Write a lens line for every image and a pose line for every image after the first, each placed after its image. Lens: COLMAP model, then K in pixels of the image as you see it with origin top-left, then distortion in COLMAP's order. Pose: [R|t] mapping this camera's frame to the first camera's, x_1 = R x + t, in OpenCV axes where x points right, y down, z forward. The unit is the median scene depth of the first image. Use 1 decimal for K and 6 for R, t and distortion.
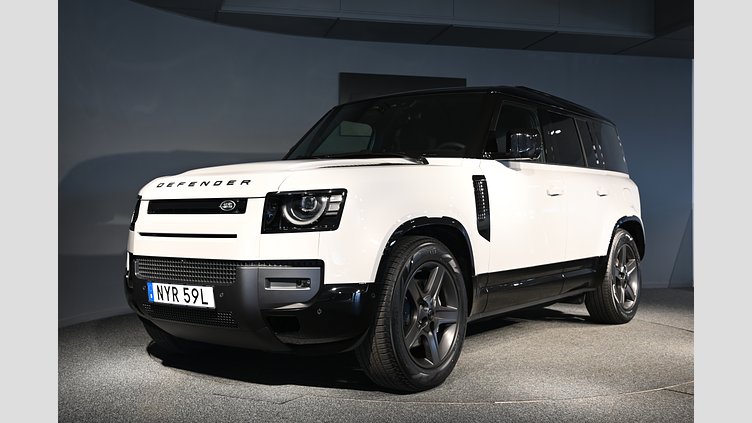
lens RADIAL K [[910.0, 0, 376.0], [0, 910.0, 211.5], [0, 0, 1]] dist [-0.011333, -0.008025]
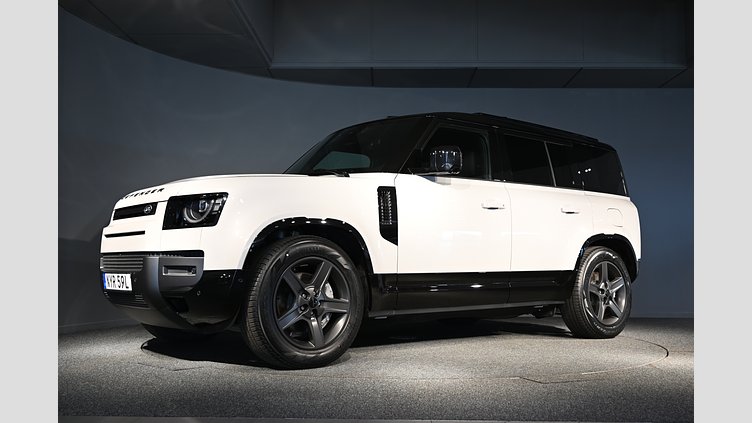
lens RADIAL K [[863.1, 0, 376.0], [0, 863.1, 211.5], [0, 0, 1]] dist [-0.005530, -0.009837]
pose [[0.954134, -0.016055, -0.298948, 0.451739], [-0.006794, 0.997143, -0.075234, 0.077578], [0.299301, 0.073814, 0.951299, -0.022559]]
